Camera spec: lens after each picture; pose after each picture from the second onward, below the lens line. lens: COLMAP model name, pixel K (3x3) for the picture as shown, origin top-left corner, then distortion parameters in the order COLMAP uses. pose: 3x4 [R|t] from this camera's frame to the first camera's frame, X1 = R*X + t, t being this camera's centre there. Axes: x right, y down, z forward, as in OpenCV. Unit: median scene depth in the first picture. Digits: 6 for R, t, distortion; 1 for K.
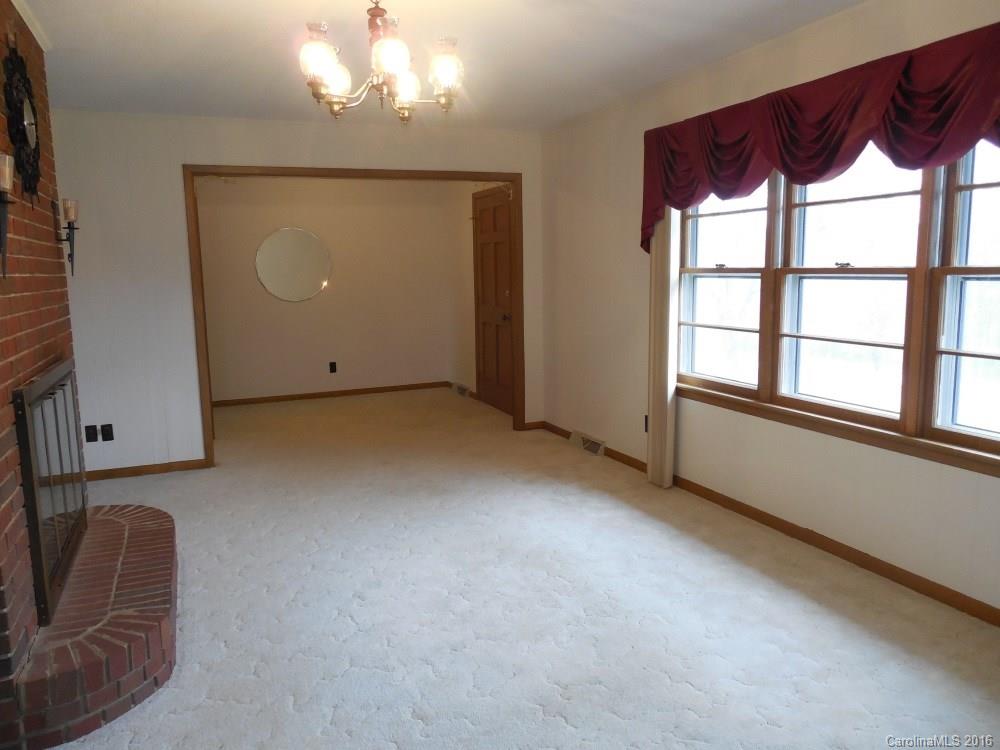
lens RADIAL K [[752.1, 0, 504.4], [0, 752.1, 376.1], [0, 0, 1]] dist [0.013505, -0.001937]
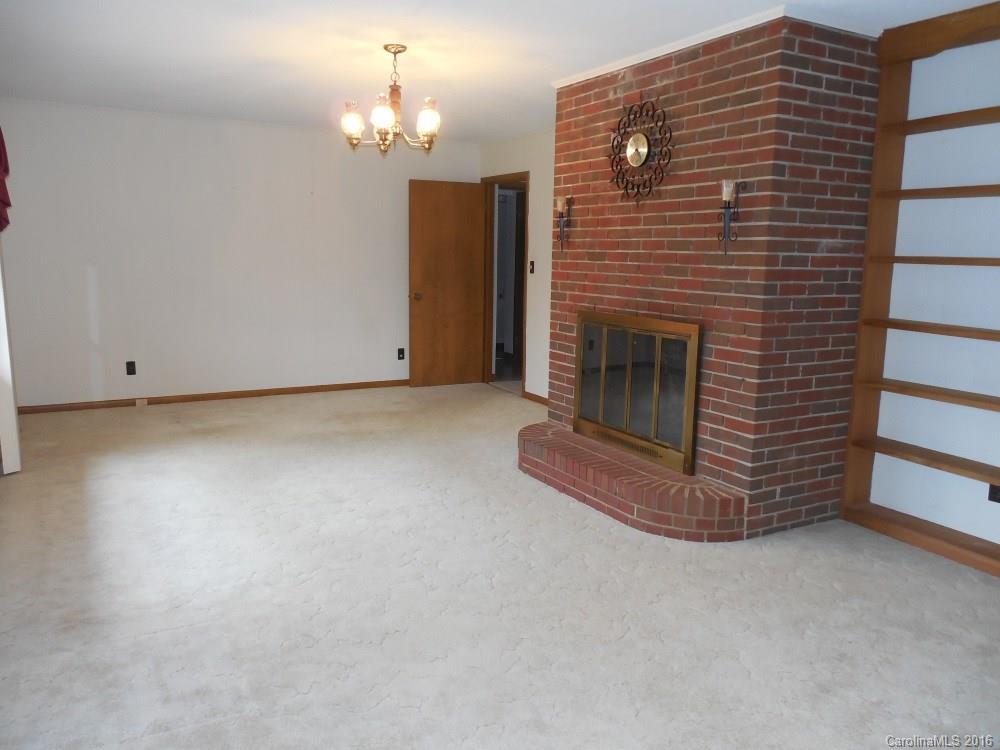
lens RADIAL K [[752.1, 0, 494.5], [0, 752.1, 372.8], [0, 0, 1]] dist [0.013505, -0.001937]
pose [[-0.992840, 0.030527, -0.115484, -0.105149], [-0.006323, 0.952006, 0.306015, -0.226061], [0.119283, 0.304555, -0.944996, 1.541795]]
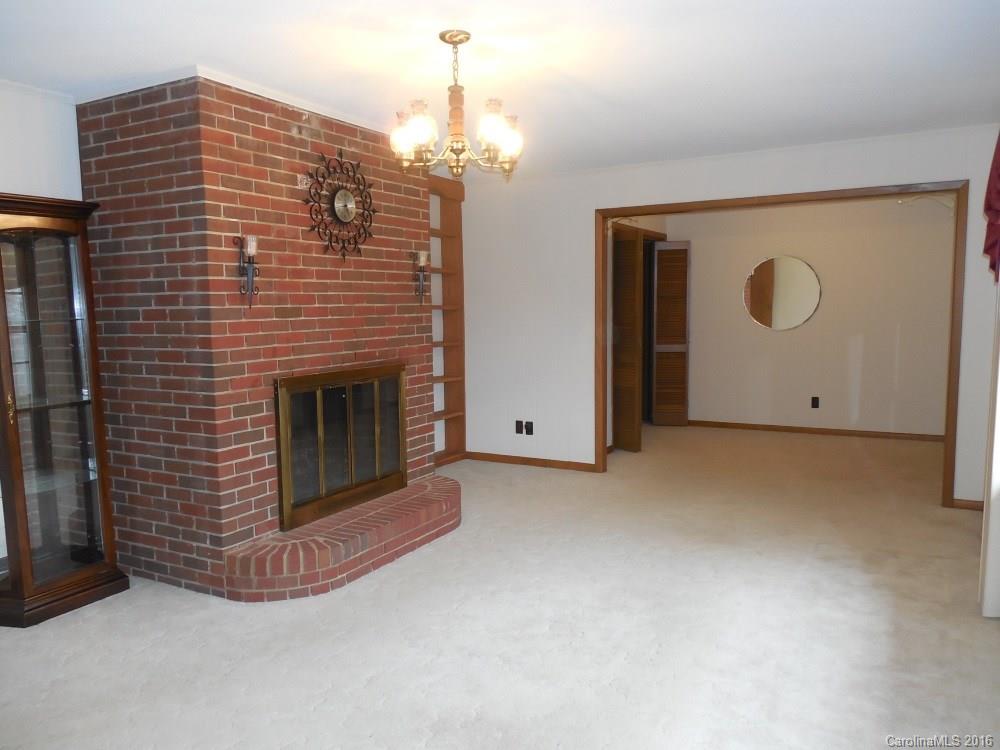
lens RADIAL K [[752.1, 0, 500.6], [0, 752.1, 380.1], [0, 0, 1]] dist [0.013505, -0.001937]
pose [[0.631038, 0.094584, -0.769964, 0.461598], [-0.113988, 0.993071, 0.028569, -0.040393], [0.767331, 0.069739, 0.637447, 0.188426]]
